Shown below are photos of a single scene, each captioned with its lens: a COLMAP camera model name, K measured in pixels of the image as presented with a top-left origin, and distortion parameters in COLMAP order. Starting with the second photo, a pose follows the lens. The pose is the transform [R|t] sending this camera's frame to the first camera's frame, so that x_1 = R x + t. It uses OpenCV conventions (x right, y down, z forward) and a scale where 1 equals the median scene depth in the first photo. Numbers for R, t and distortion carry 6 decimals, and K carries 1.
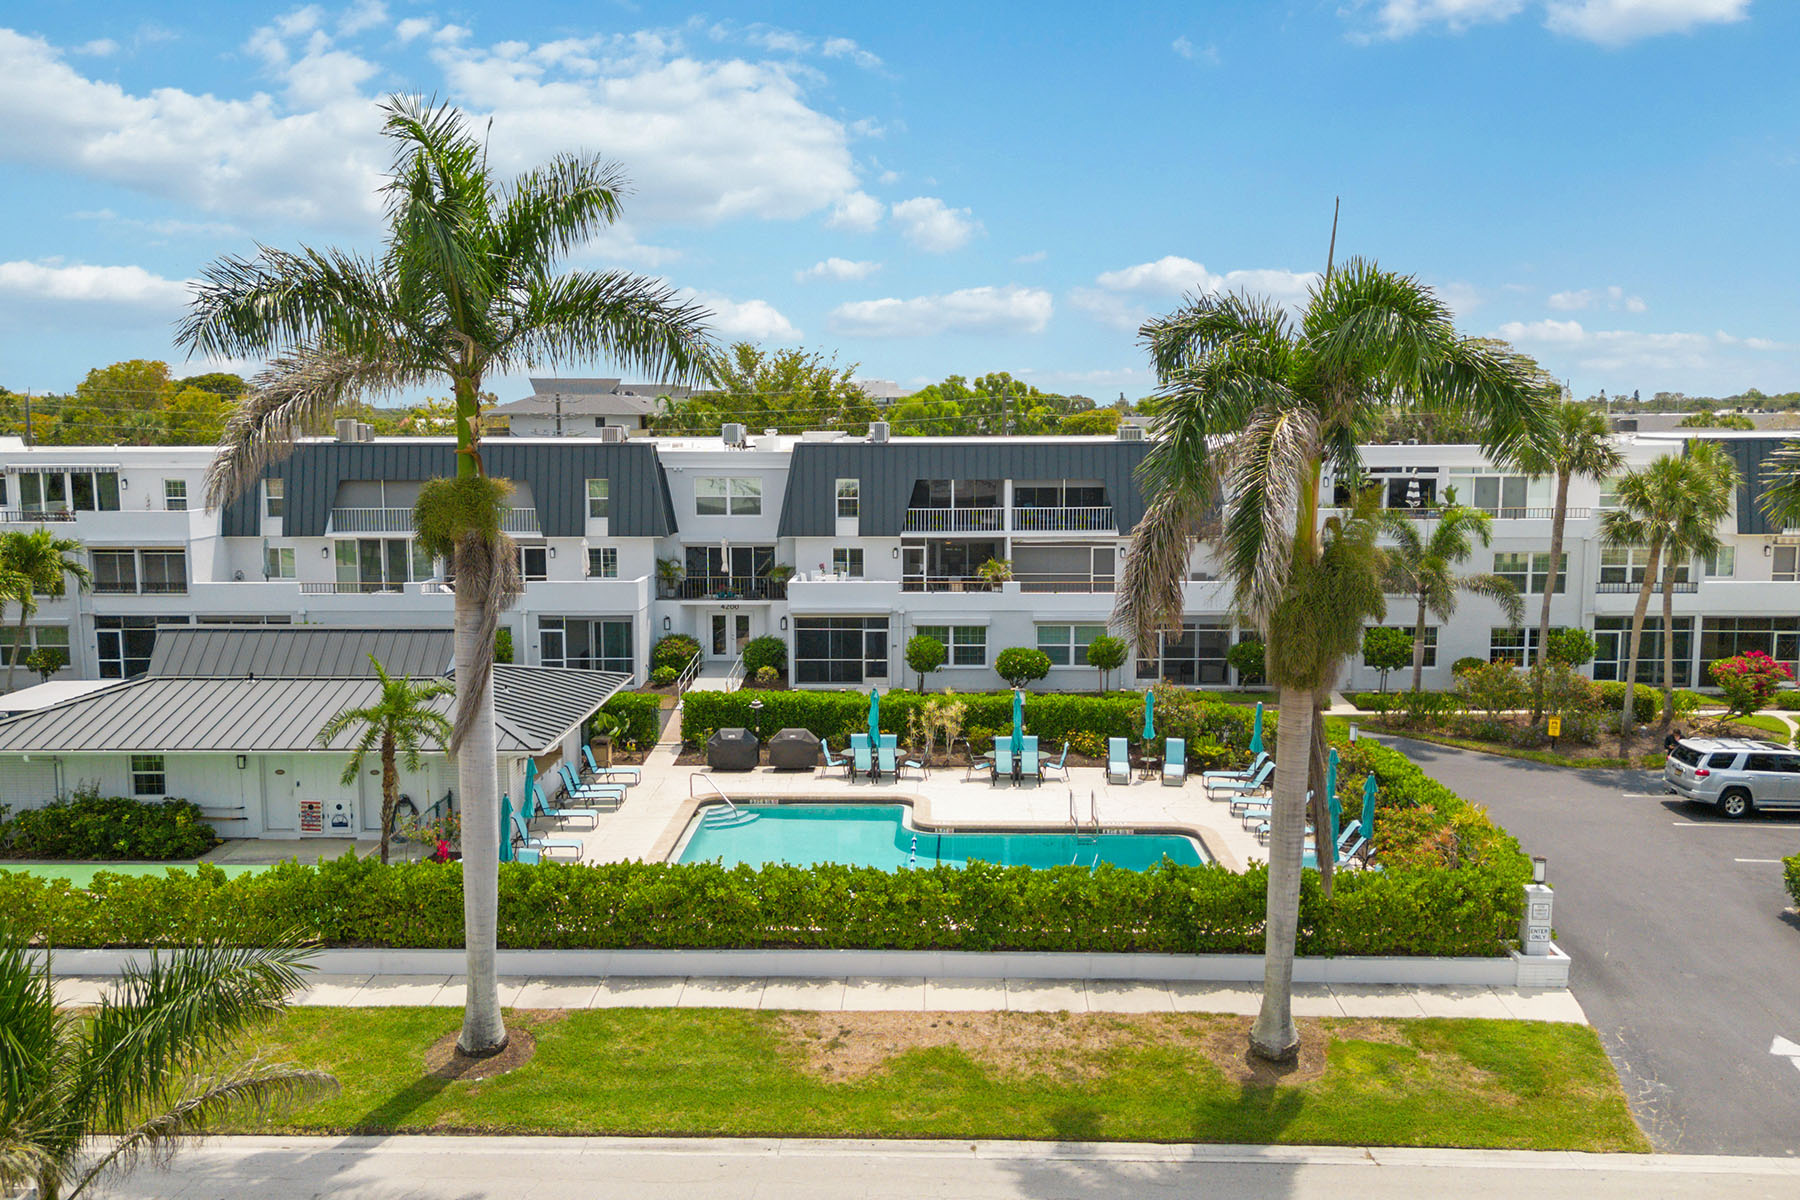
lens RADIAL K [[1483.1, 0, 905.2], [0, 1483.1, 601.4], [0, 0, 1]] dist [0.057398, -0.003138]
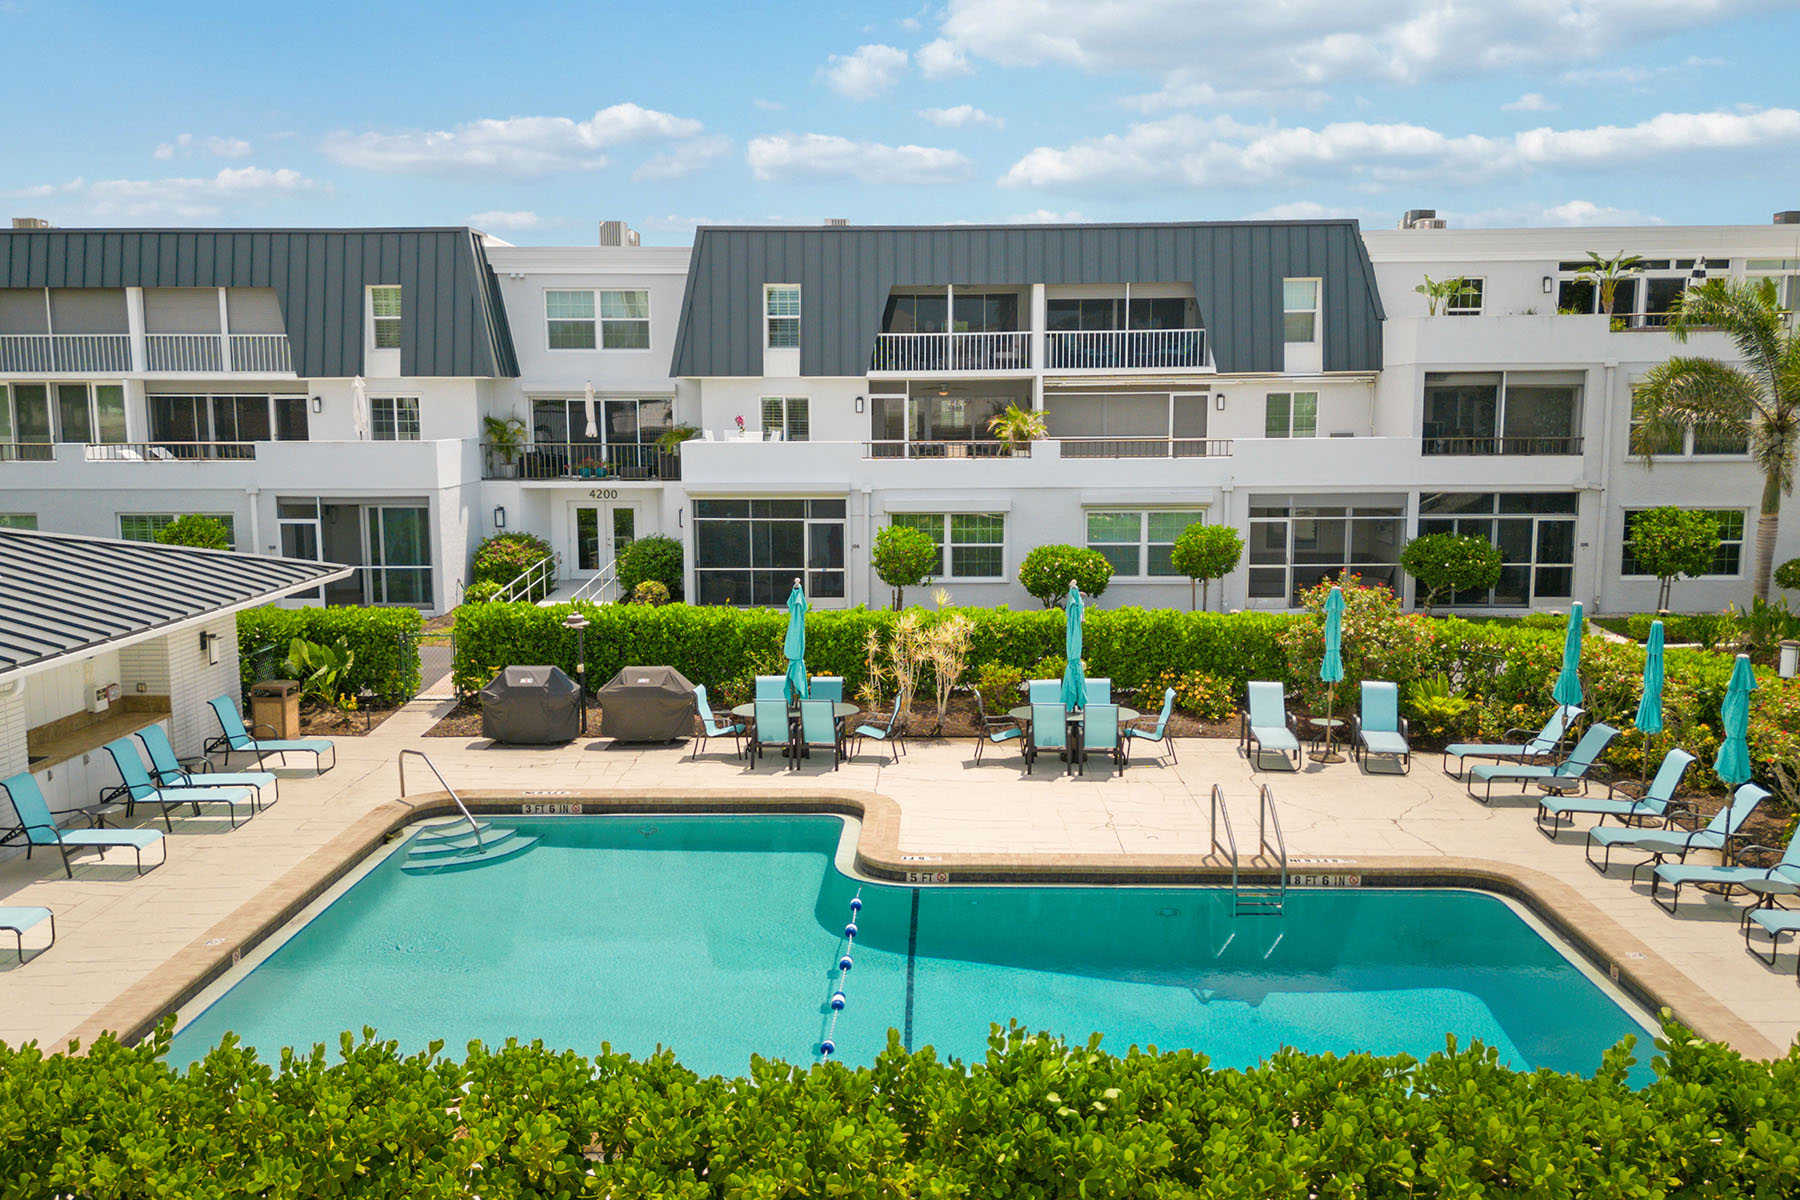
lens RADIAL K [[1489.0, 0, 911.2], [0, 1489.0, 613.8], [0, 0, 1]] dist [0.034418, -0.009680]
pose [[0.999992, -0.001650, 0.003539, 0.016220], [0.001578, 0.999792, 0.020351, 0.054264], [-0.003572, -0.020345, 0.999787, 0.453018]]
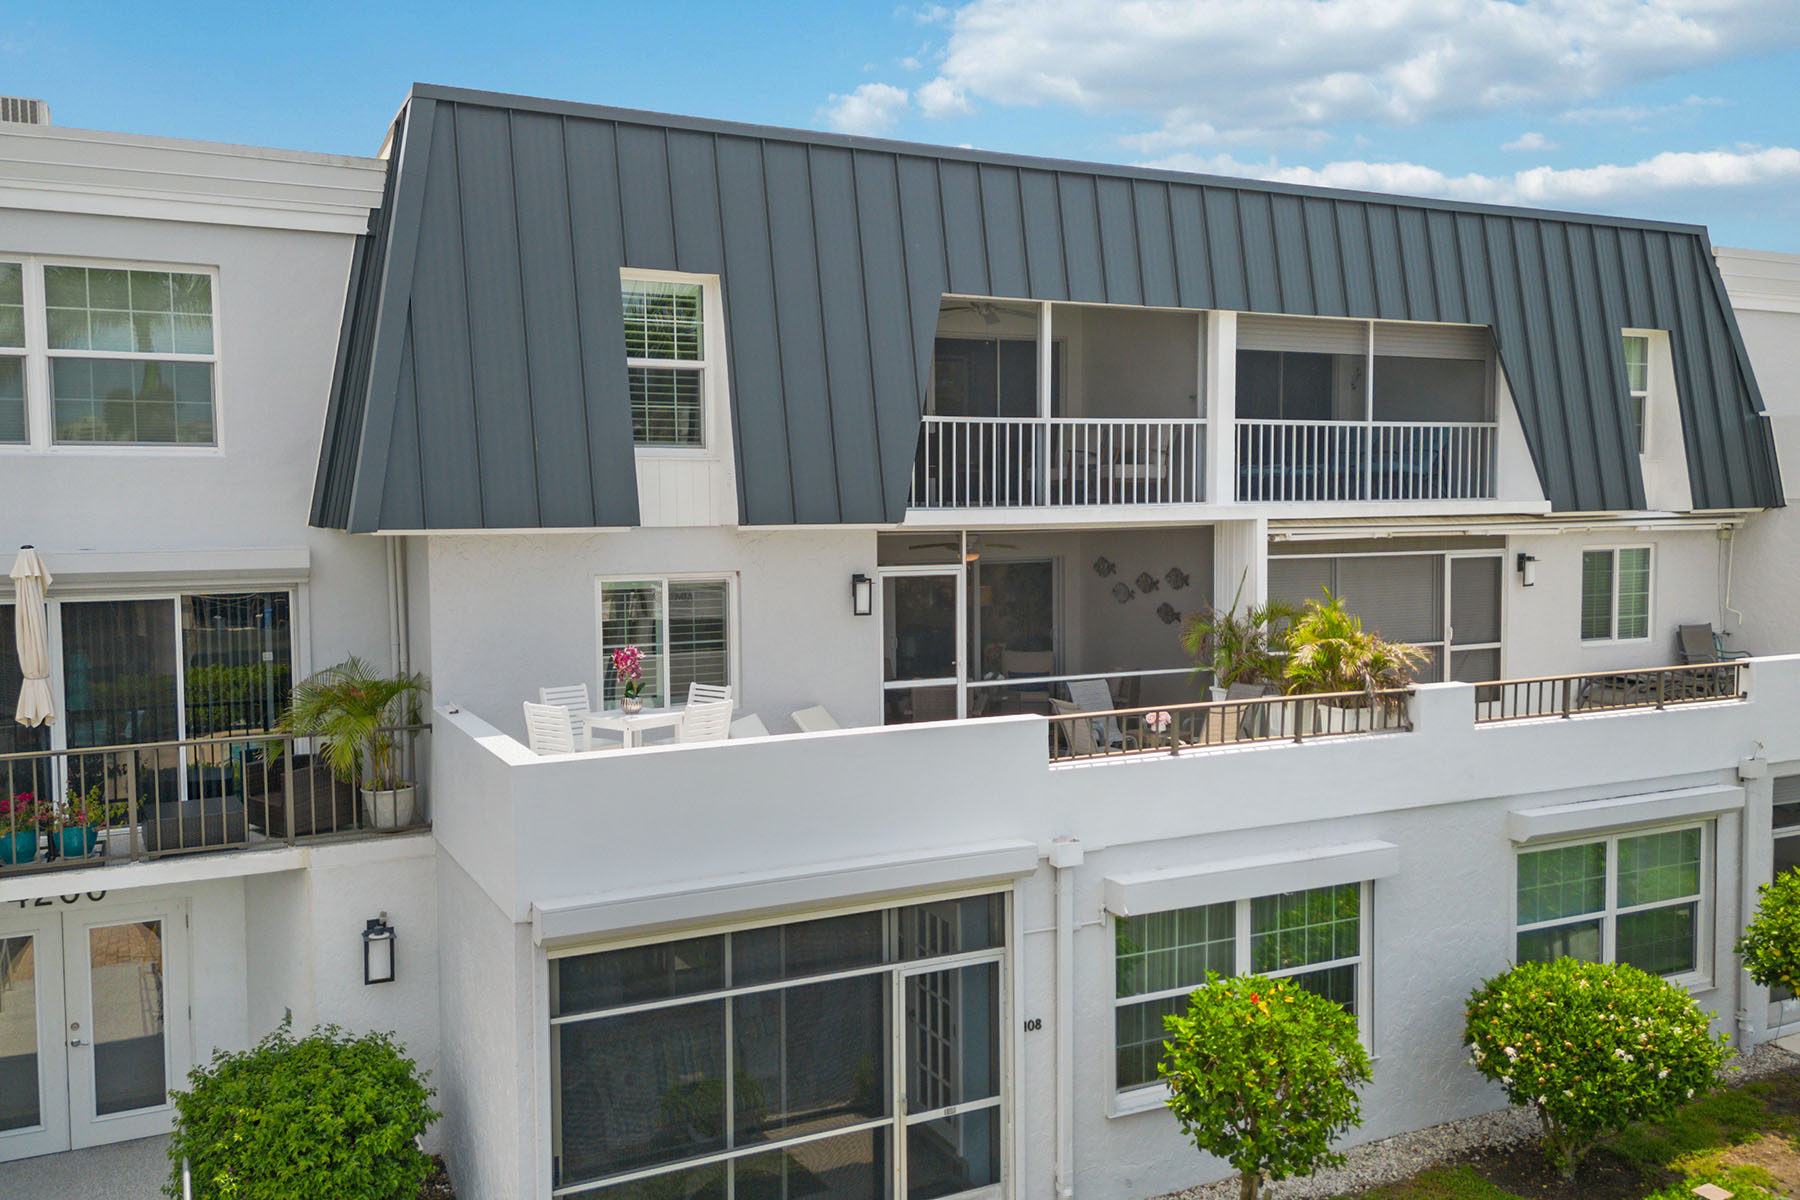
lens RADIAL K [[1489.0, 0, 891.8], [0, 1489.0, 599.4], [0, 0, 1]] dist [0.034418, -0.009680]
pose [[0.883912, -0.032434, 0.466527, -0.143071], [0.063816, 0.996626, -0.051623, -0.023857], [-0.463278, 0.075402, 0.882999, 0.974466]]
